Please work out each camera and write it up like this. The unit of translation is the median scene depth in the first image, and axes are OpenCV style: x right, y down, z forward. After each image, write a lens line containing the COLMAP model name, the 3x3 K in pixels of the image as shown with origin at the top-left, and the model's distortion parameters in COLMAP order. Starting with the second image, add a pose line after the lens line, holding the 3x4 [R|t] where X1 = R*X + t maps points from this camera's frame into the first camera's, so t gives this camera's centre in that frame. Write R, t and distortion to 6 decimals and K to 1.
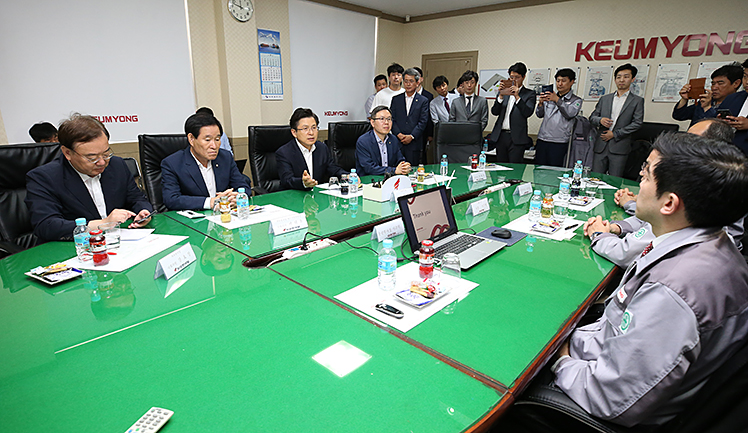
lens RADIAL K [[404.4, 0, 374.0], [0, 404.4, 216.5], [0, 0, 1]] dist [-0.001090, 0.000497]
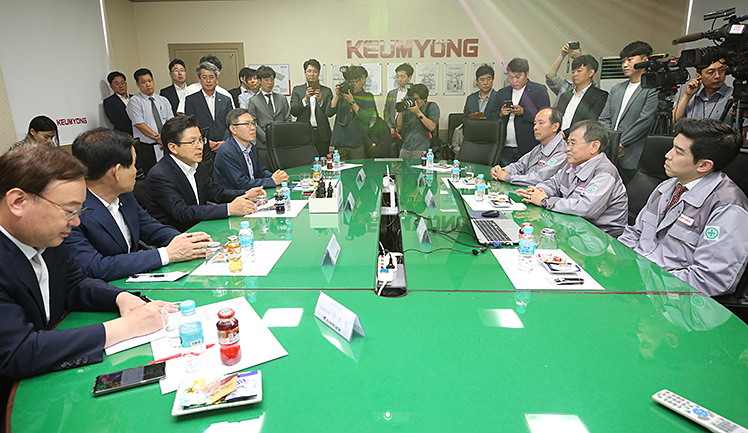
lens RADIAL K [[464.0, 0, 374.0], [0, 464.0, 216.5], [0, 0, 1]] dist [0.002788, 0.000629]
pose [[0.762491, -0.185242, 0.619914, -0.296625], [0.200808, 0.978577, 0.045424, -0.030728], [-0.615048, 0.089848, 0.783354, 0.071784]]
